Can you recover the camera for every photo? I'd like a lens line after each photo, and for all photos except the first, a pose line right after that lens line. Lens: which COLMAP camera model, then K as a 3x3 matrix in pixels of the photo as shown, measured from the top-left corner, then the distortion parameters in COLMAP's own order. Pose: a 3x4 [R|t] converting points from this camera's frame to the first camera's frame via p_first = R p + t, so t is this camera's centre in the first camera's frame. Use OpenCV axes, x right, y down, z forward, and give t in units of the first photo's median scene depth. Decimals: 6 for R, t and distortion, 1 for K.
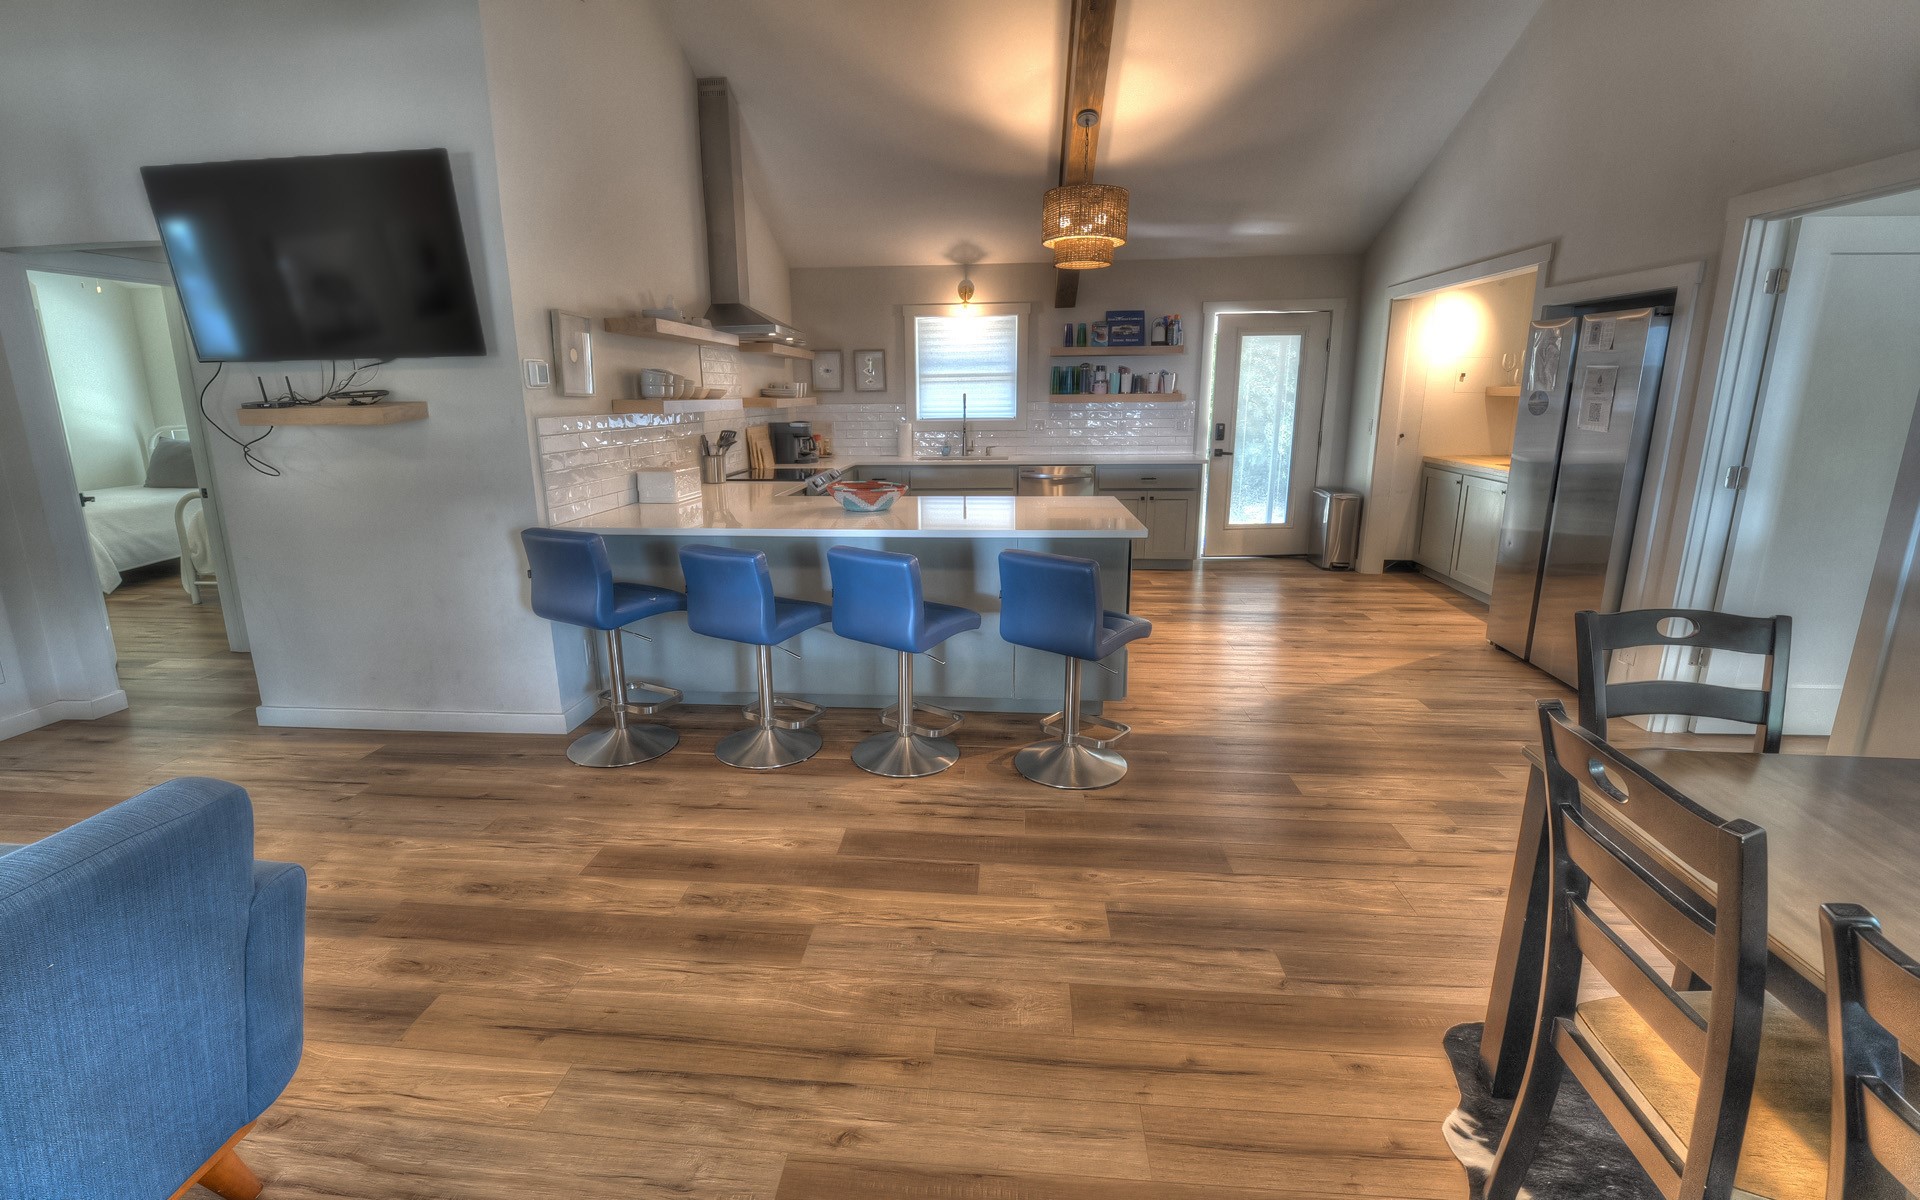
lens RADIAL K [[835.0, 0, 928.3], [0, 835.0, 587.8], [0, 0, 1]] dist [-0.001929, -0.000305]
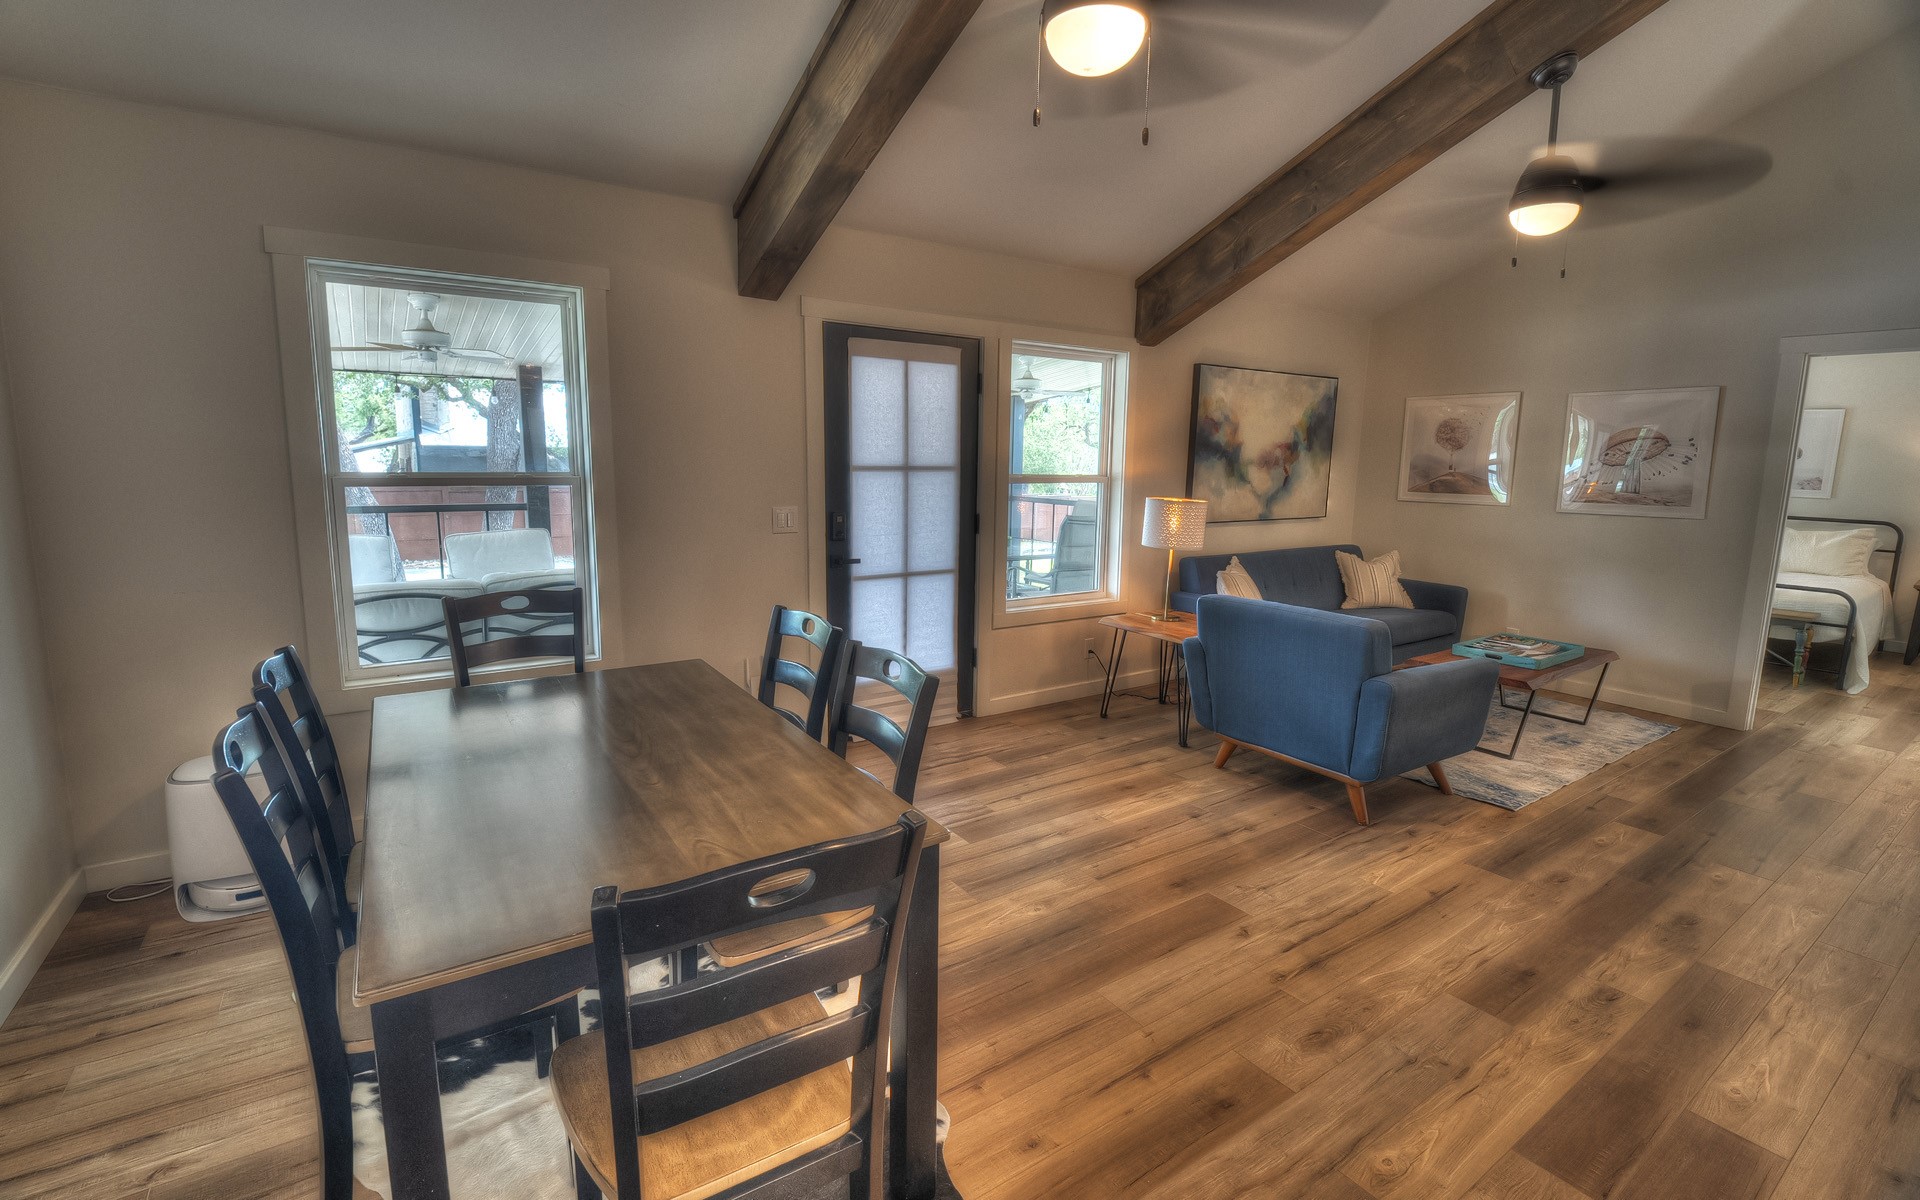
lens RADIAL K [[847.3, 0, 941.0], [0, 847.3, 584.8], [0, 0, 1]] dist [-0.021168, -0.000872]
pose [[-0.770128, 0.094621, -0.630832, 0.335361], [-0.153387, 0.932451, 0.327119, -0.098220], [0.619173, 0.348685, -0.703593, 0.405410]]
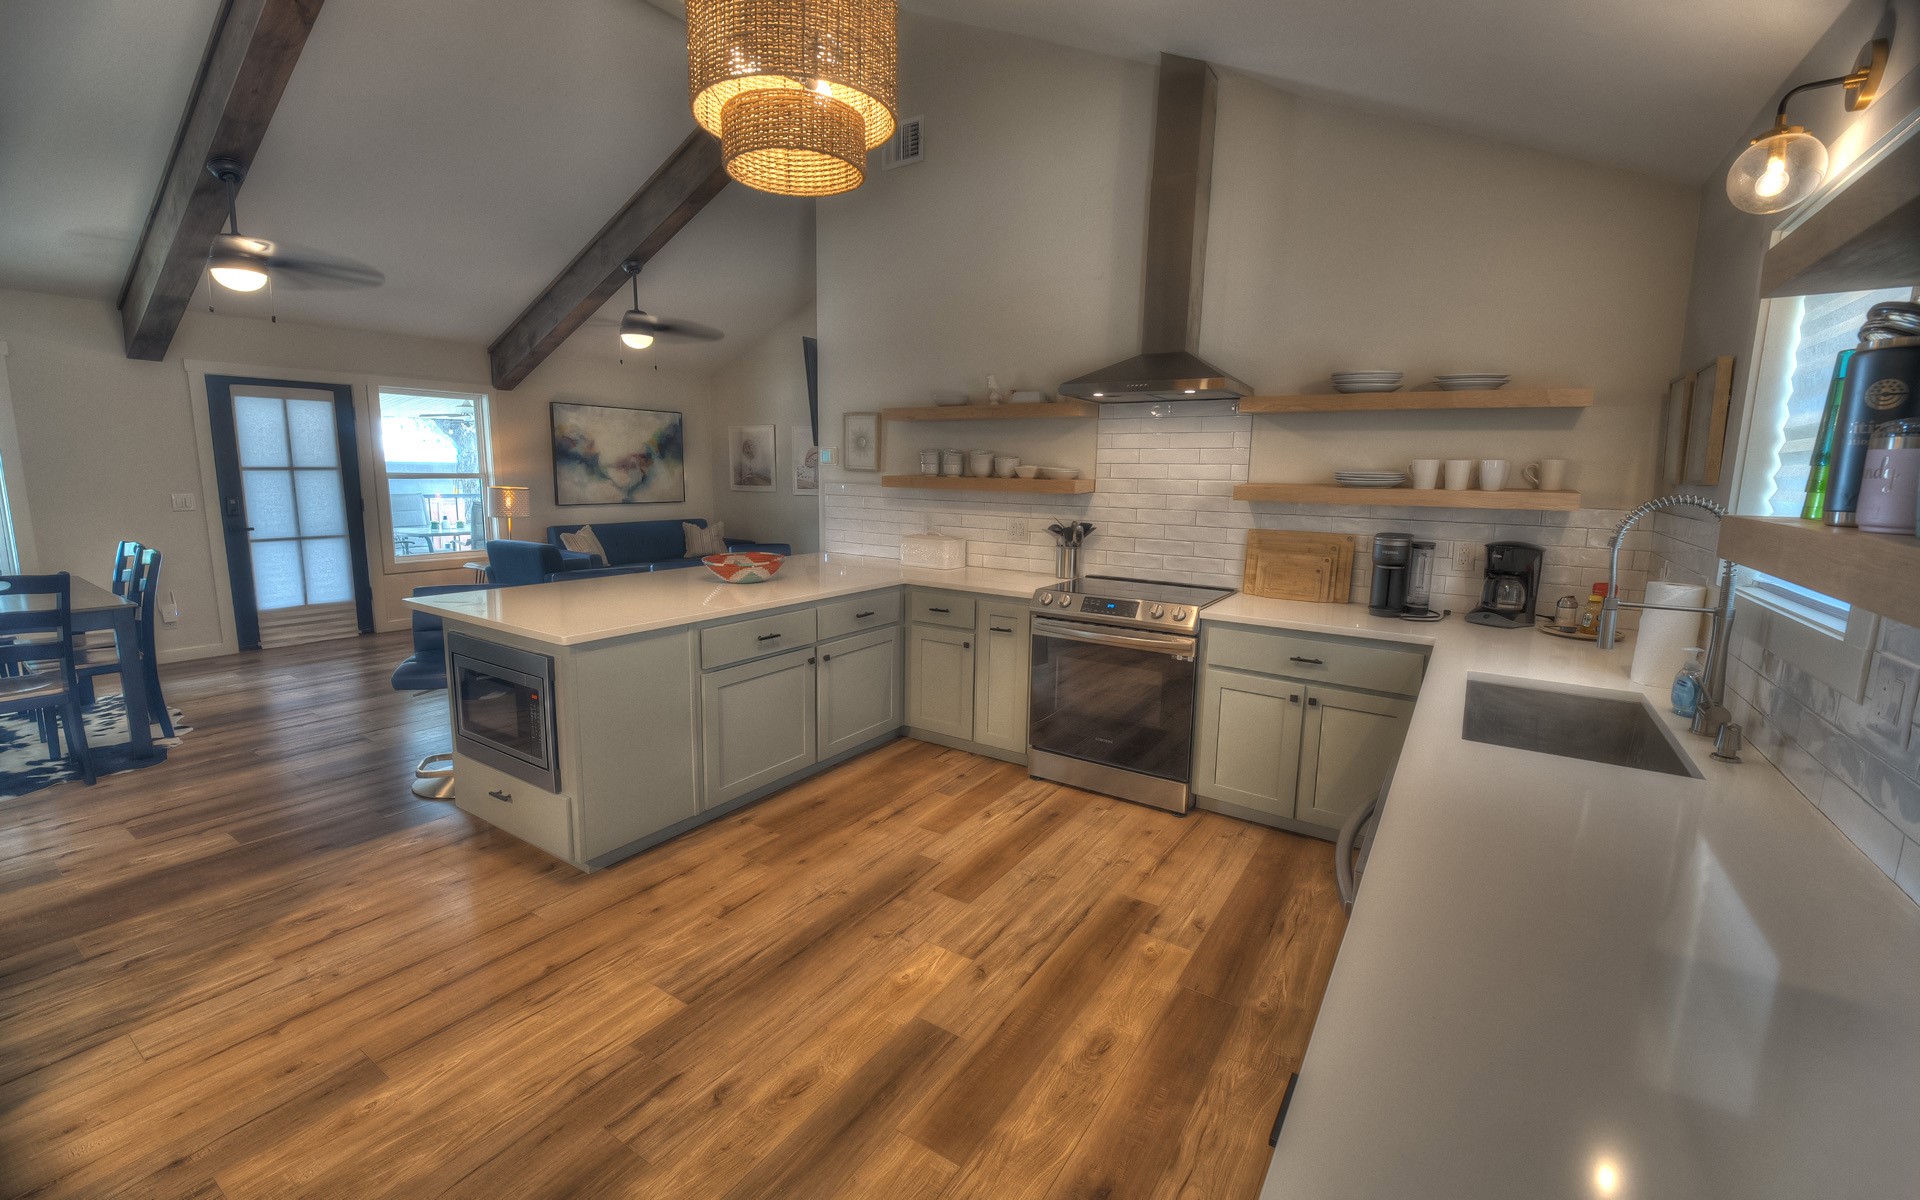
lens RADIAL K [[801.5, 0, 955.7], [0, 801.5, 588.8], [0, 0, 1]] dist [0.001364, -0.009161]
pose [[-0.466688, 0.132821, -0.874392, 0.420045], [-0.214727, 0.942062, 0.257706, -0.250466], [0.857960, 0.308023, -0.411129, 1.036314]]
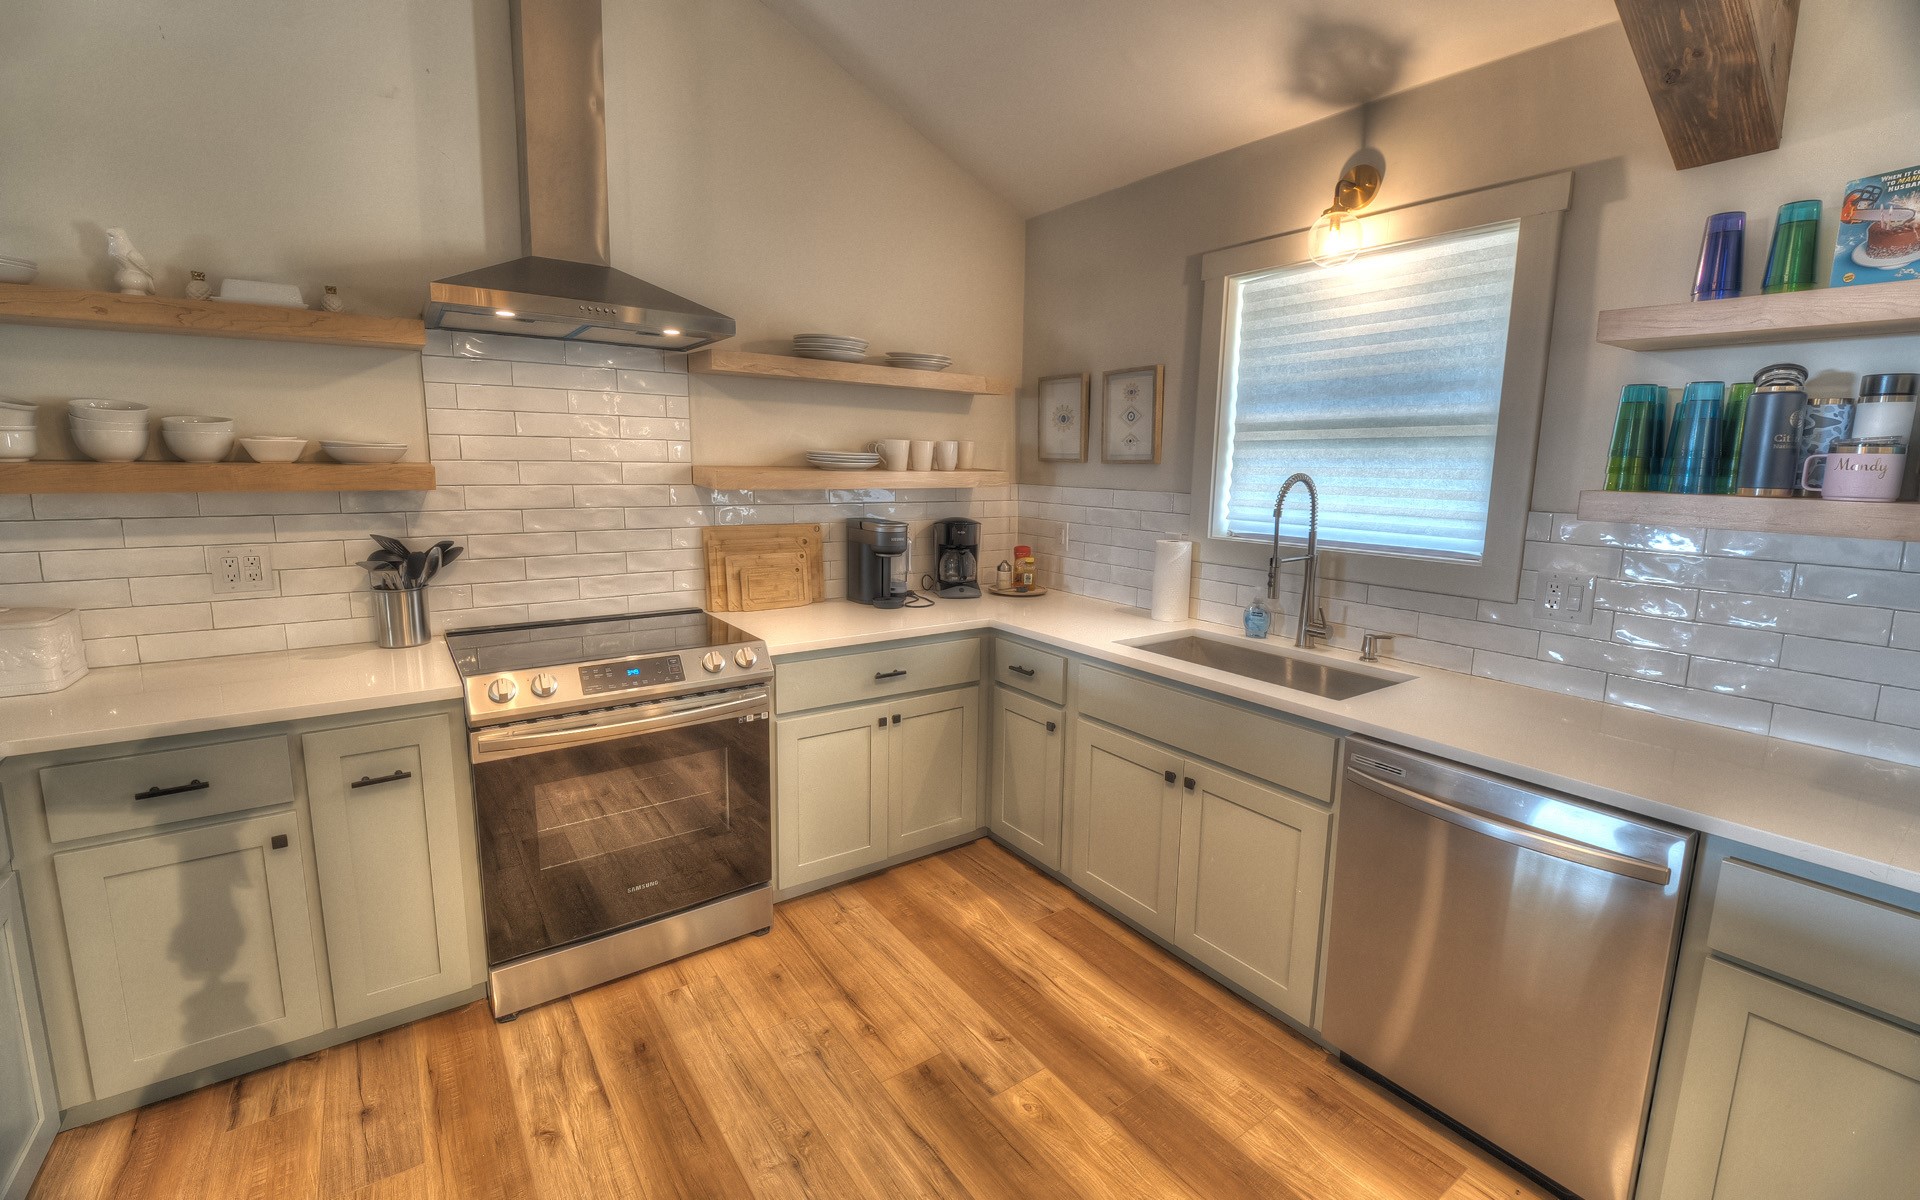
lens RADIAL K [[810.9, 0, 981.7], [0, 810.9, 582.6], [0, 0, 1]] dist [-0.010556, -0.000681]
pose [[0.668084, 0.128786, -0.732856, 0.232069], [-0.191562, 0.981478, -0.002155, -0.184201], [0.719005, 0.141827, 0.680380, 0.774308]]
